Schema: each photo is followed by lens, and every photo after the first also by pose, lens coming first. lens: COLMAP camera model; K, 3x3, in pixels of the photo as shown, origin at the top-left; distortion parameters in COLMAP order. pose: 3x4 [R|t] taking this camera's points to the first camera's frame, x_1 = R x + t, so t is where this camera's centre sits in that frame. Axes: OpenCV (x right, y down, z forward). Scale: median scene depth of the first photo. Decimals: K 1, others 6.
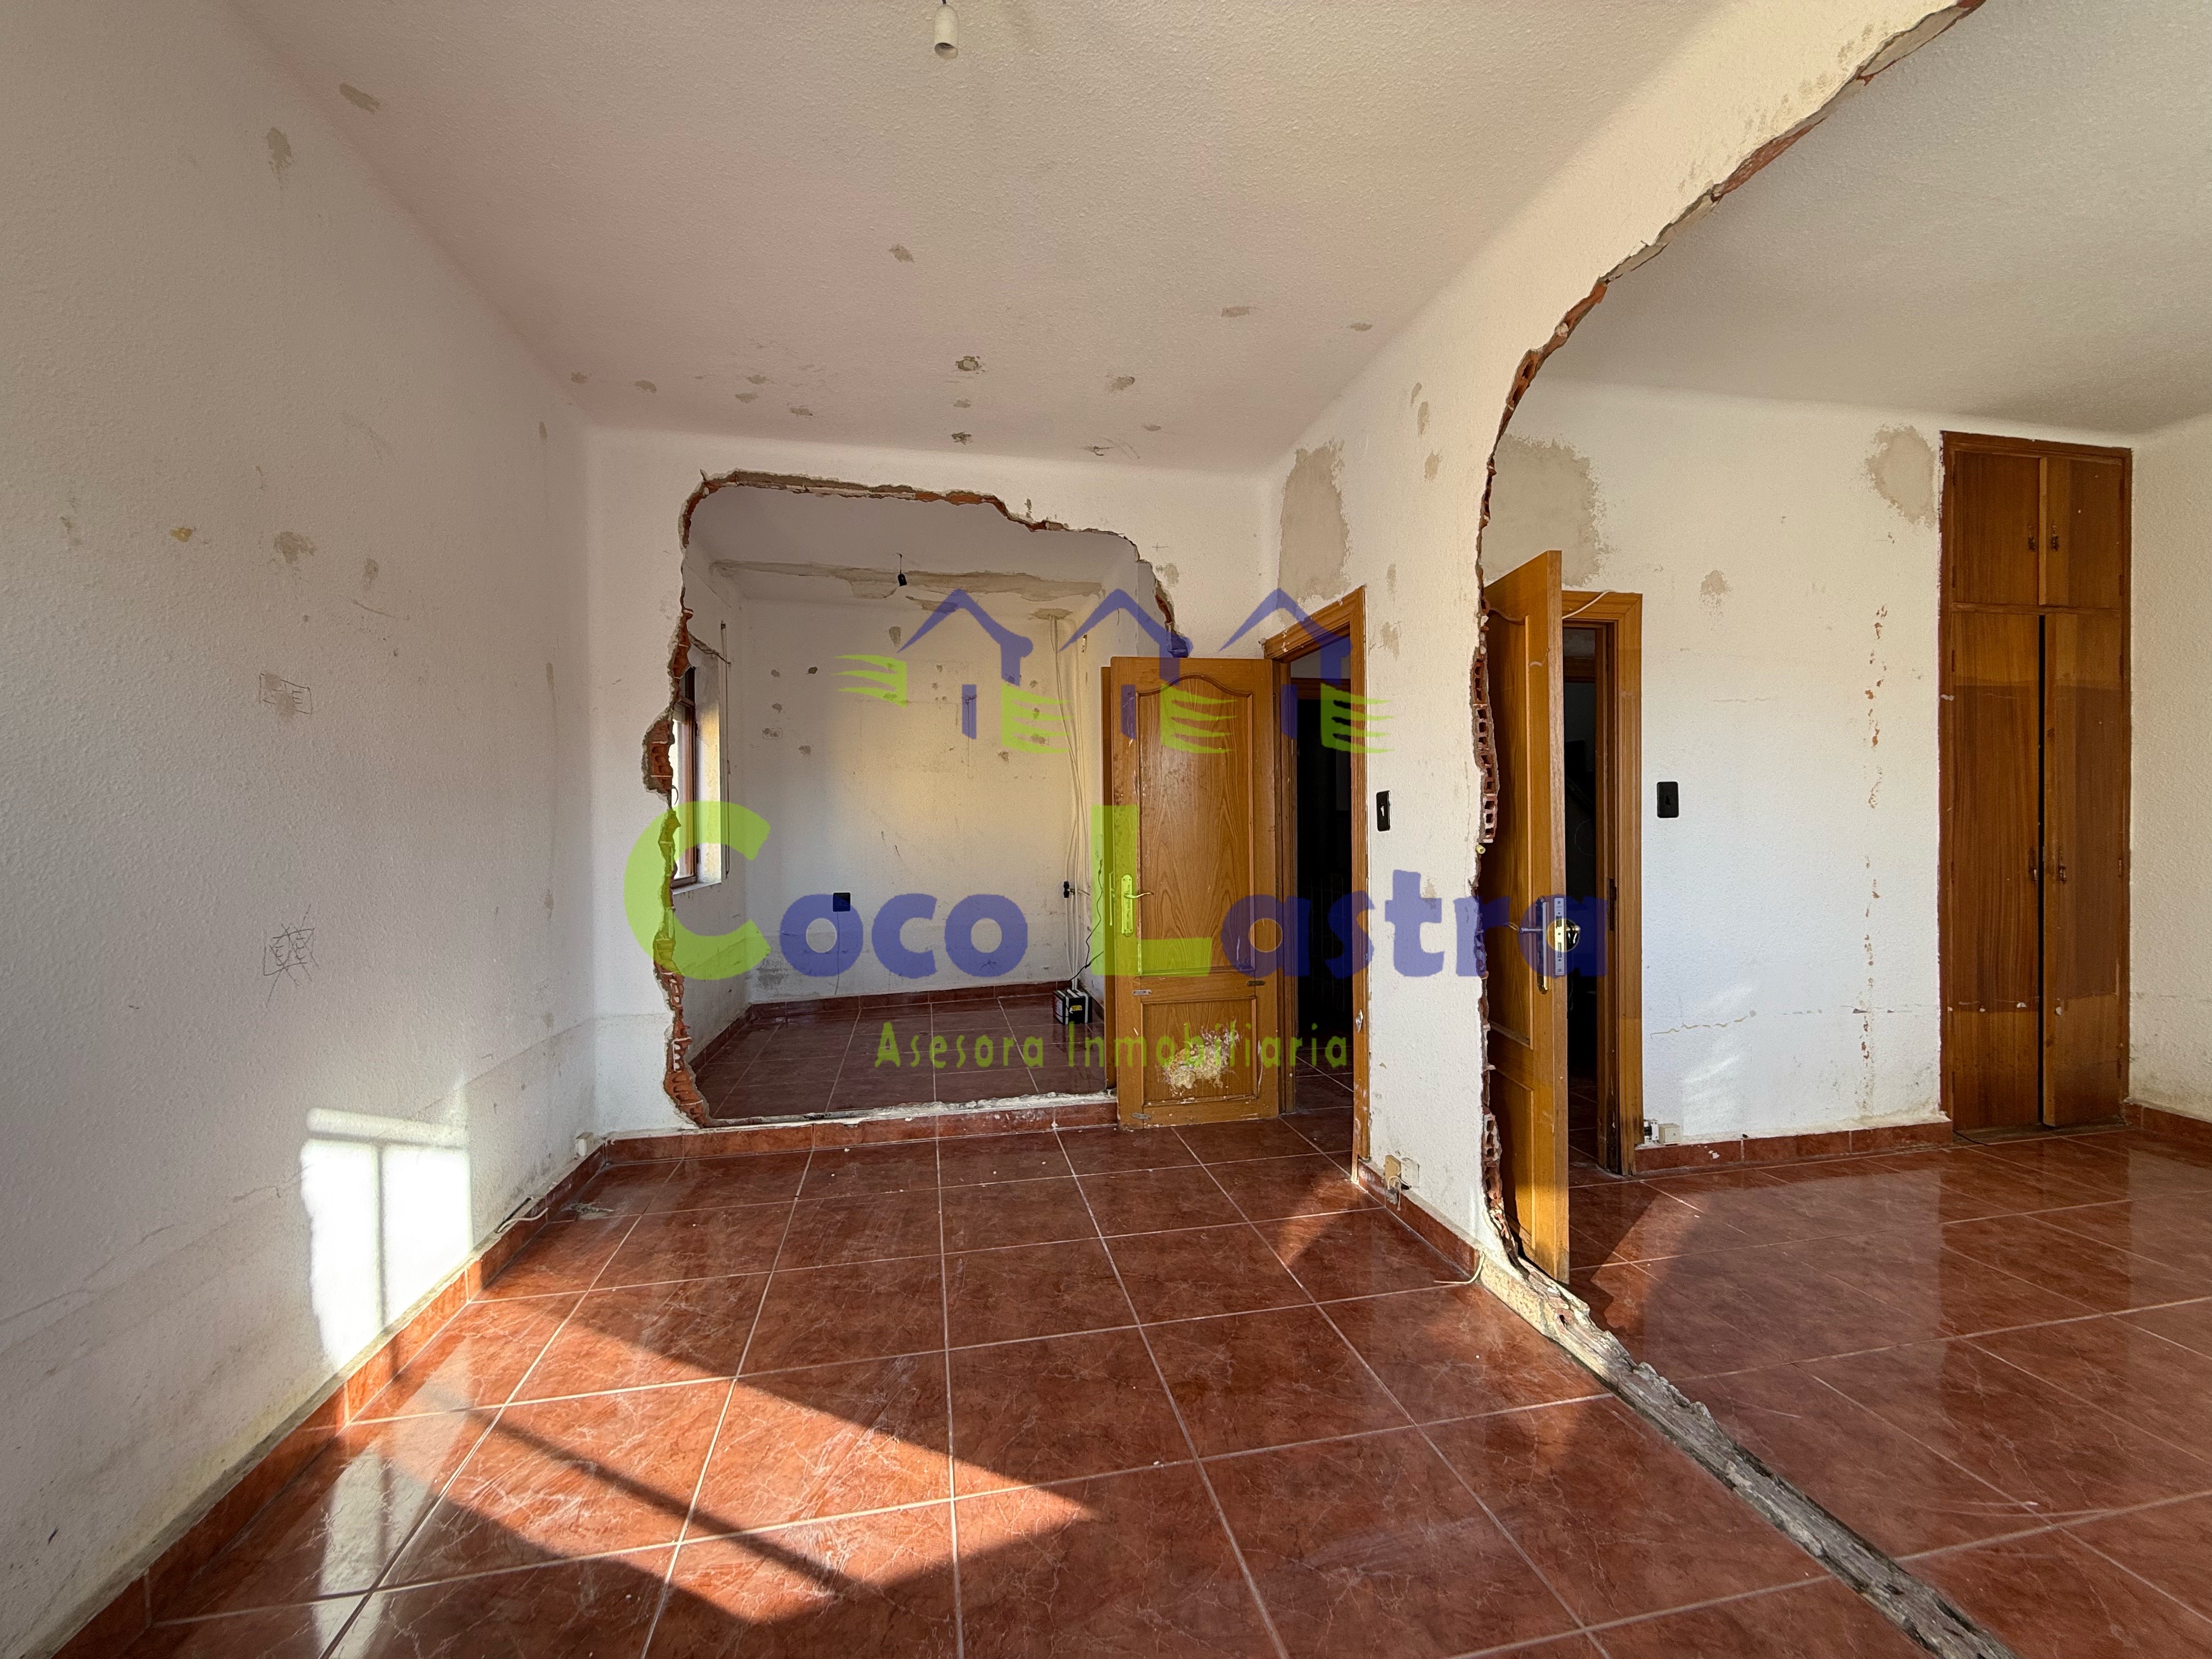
lens RADIAL K [[878.4, 0, 1096.5], [0, 878.4, 833.2], [0, 0, 1]] dist [0.001619, -0.000285]
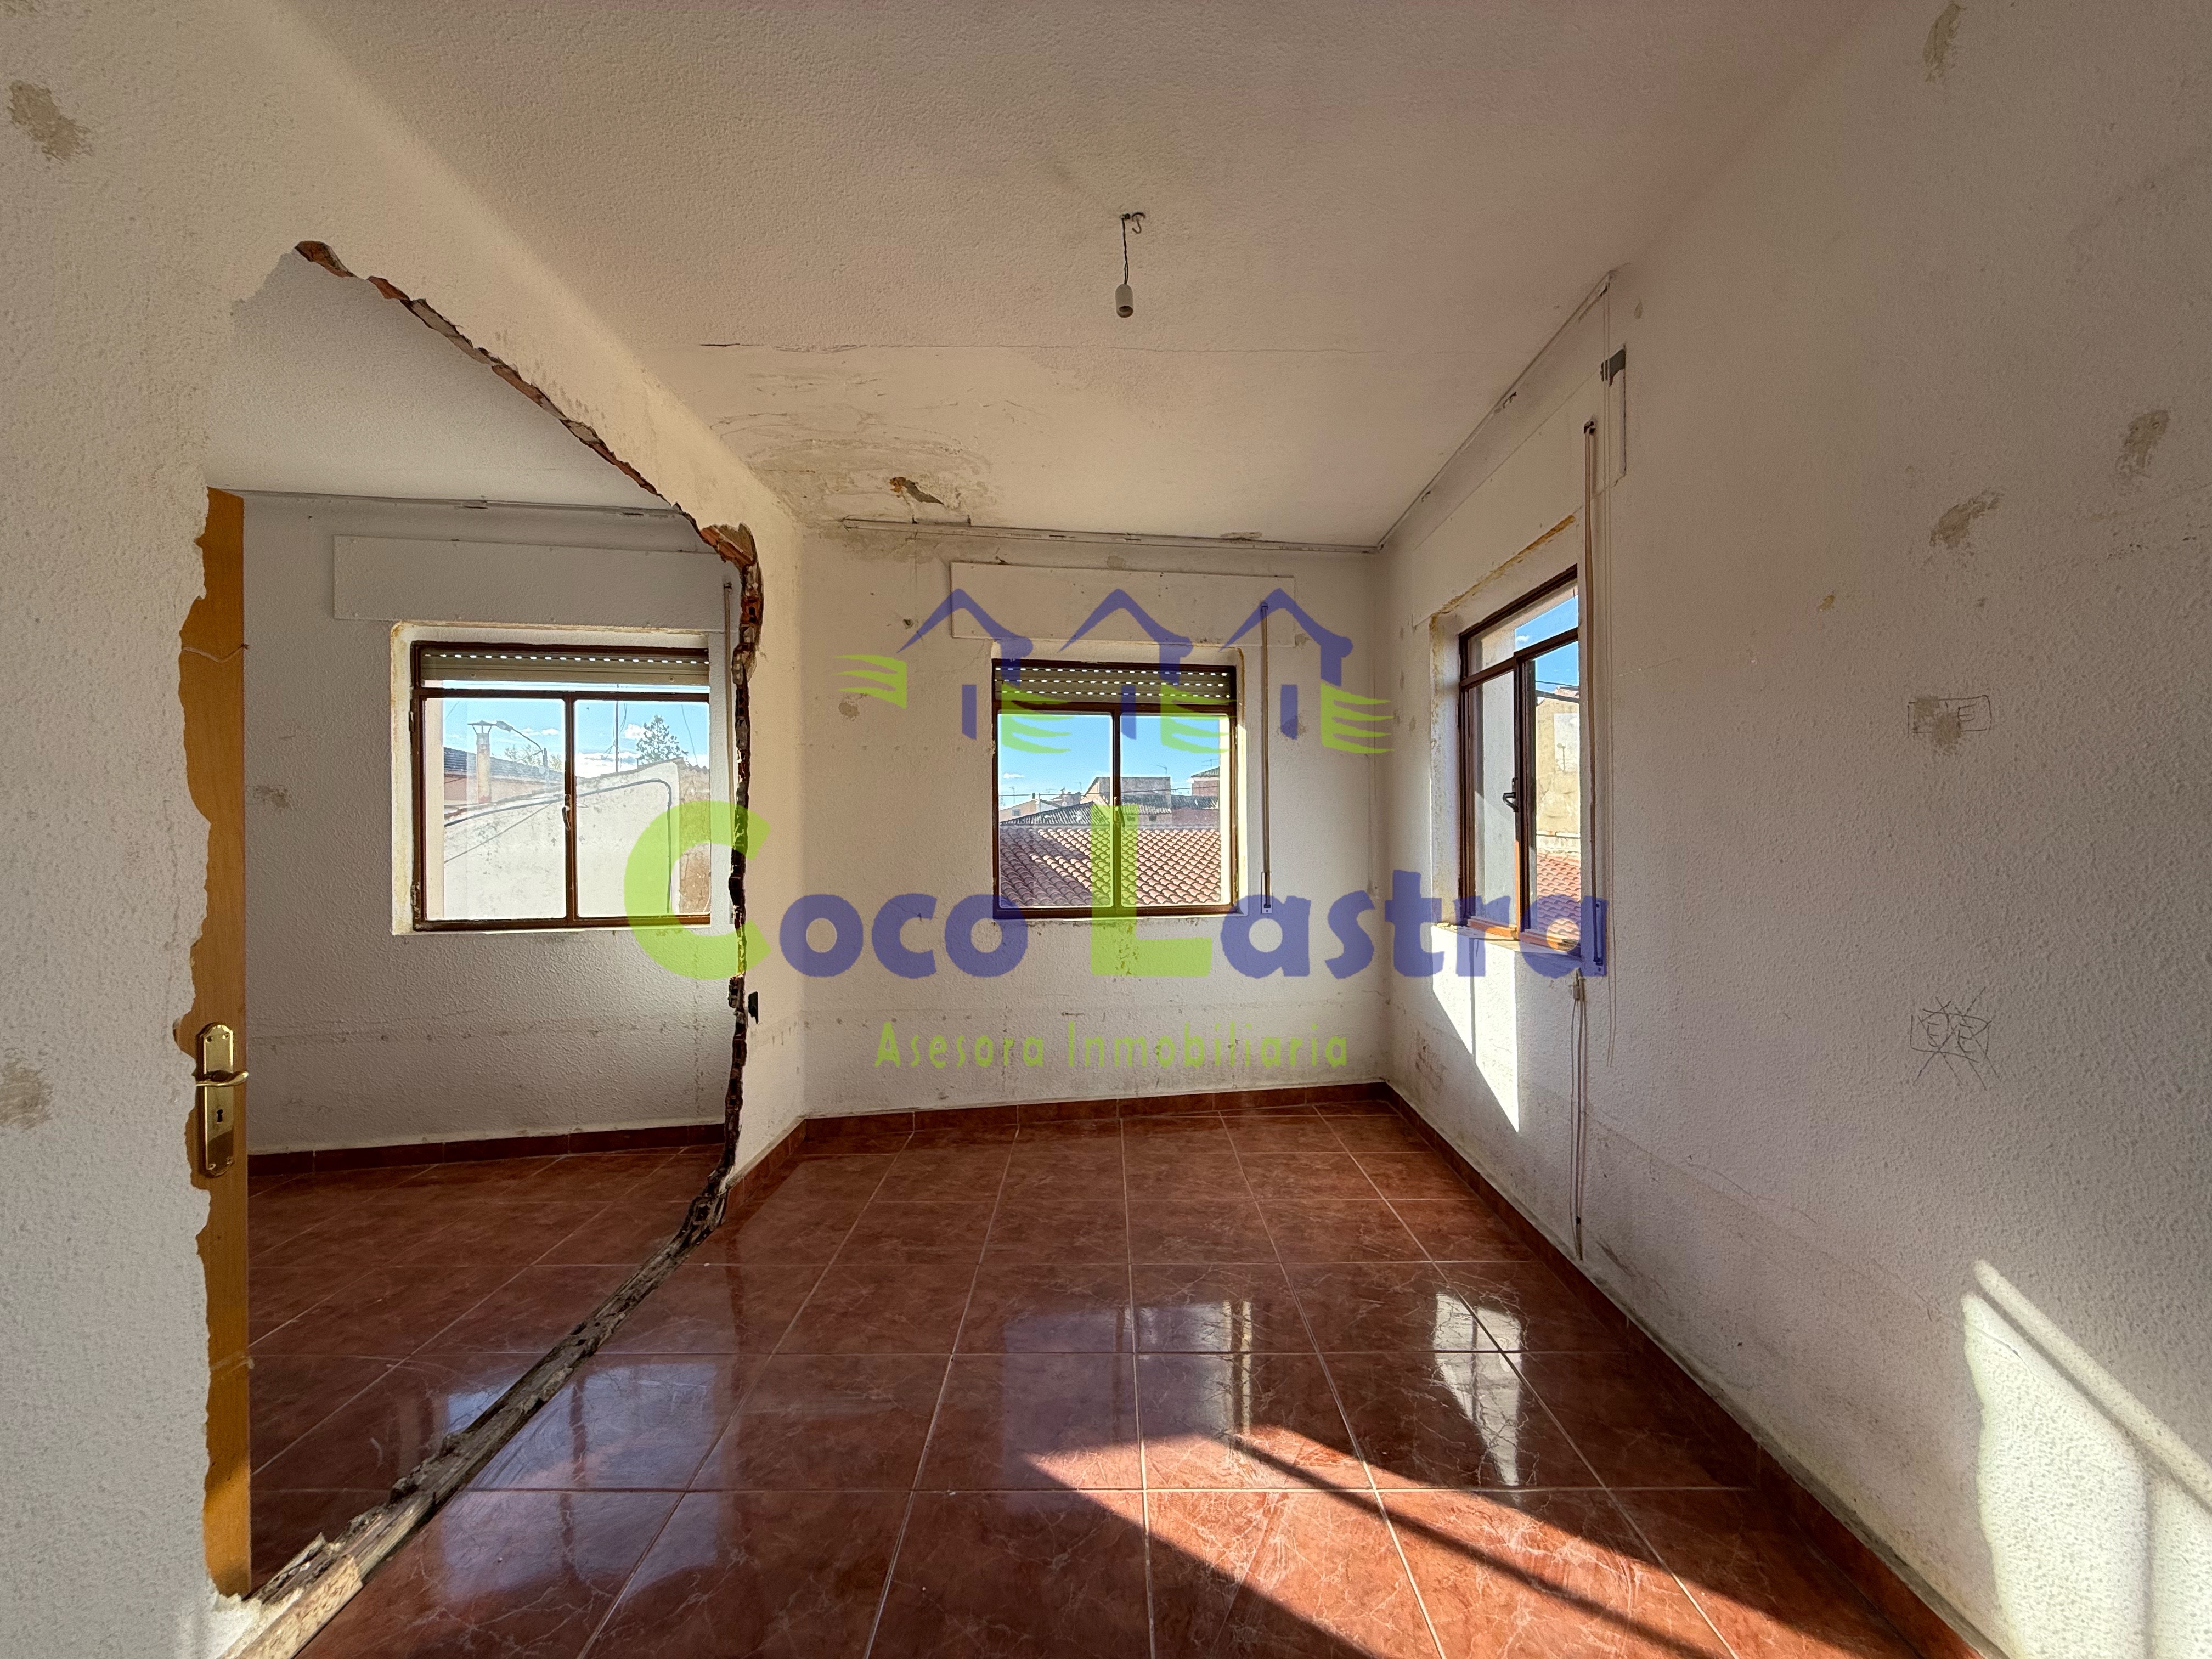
lens RADIAL K [[878.4, 0, 1101.3], [0, 878.4, 825.2], [0, 0, 1]] dist [0.001619, -0.000285]
pose [[-0.979474, 0.021176, 0.200453, -0.173914], [0.021483, 0.999769, -0.000645, -0.039610], [-0.200421, 0.003675, -0.979703, 1.042141]]
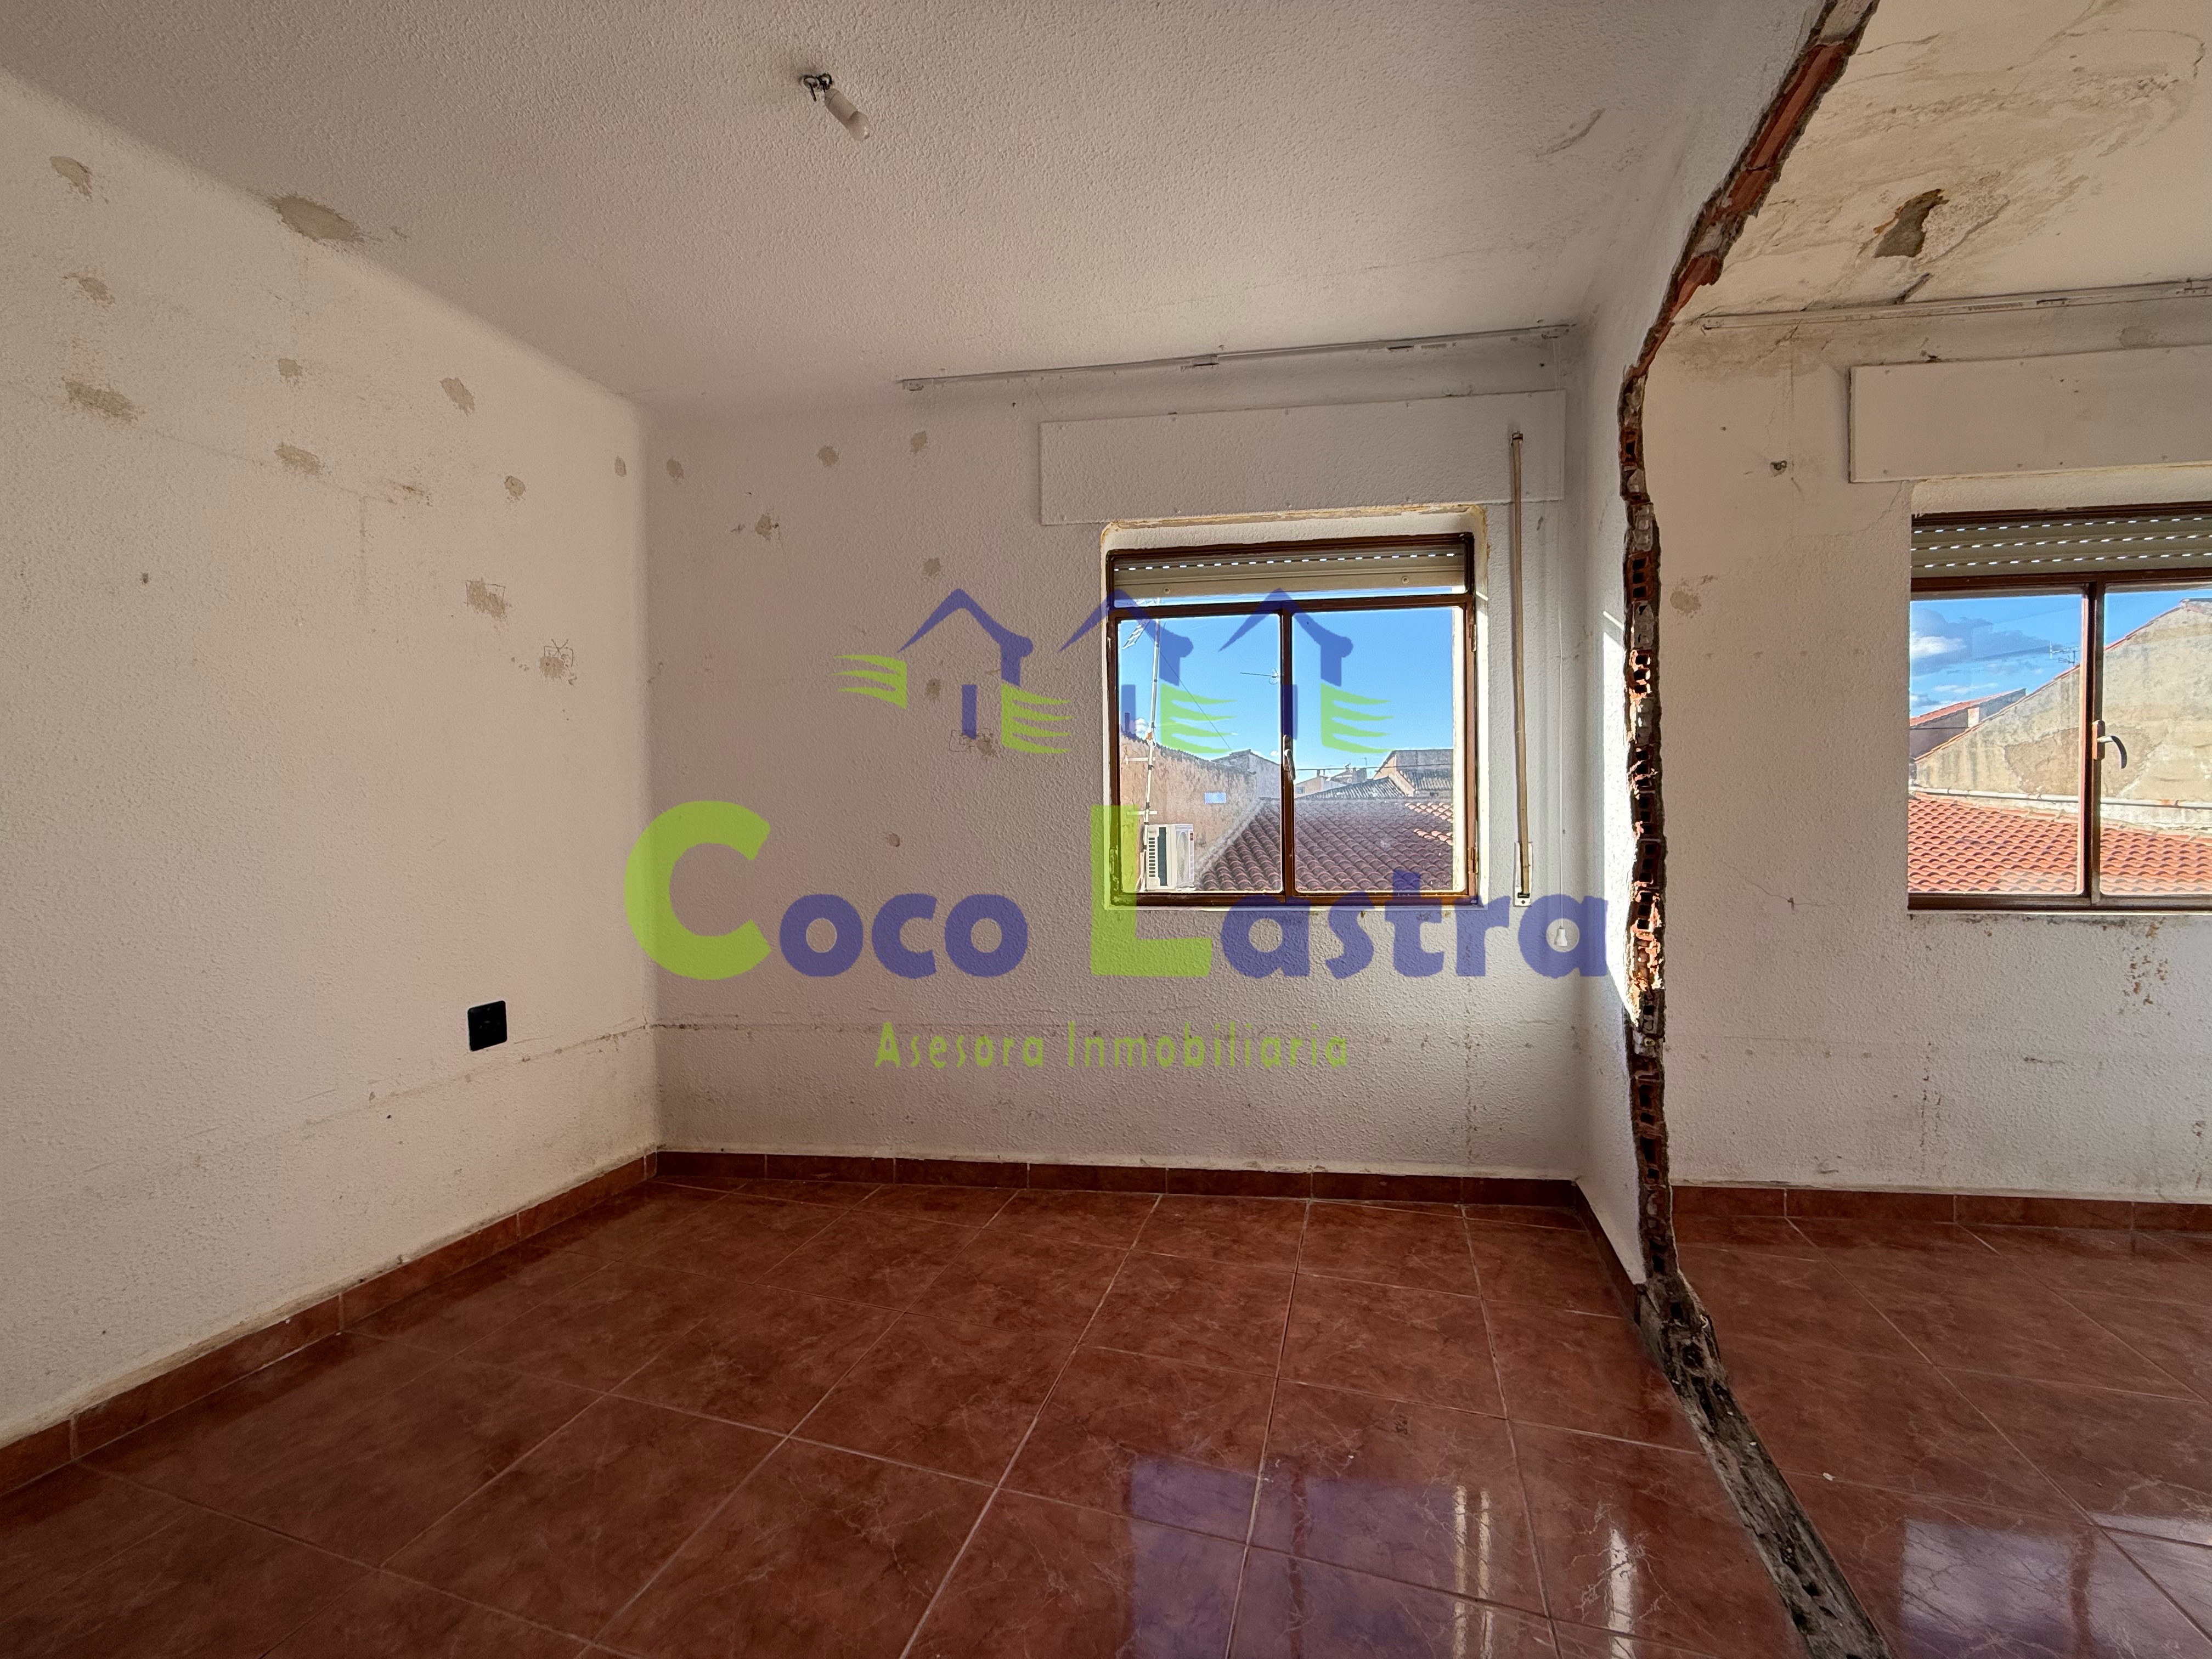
lens RADIAL K [[878.4, 0, 1102.9], [0, 878.4, 826.1], [0, 0, 1]] dist [0.001619, -0.000285]
pose [[-0.879784, 0.015507, 0.475121, 0.498722], [0.026587, 0.999509, 0.016608, -0.022322], [-0.474630, 0.027243, -0.879763, 0.930737]]
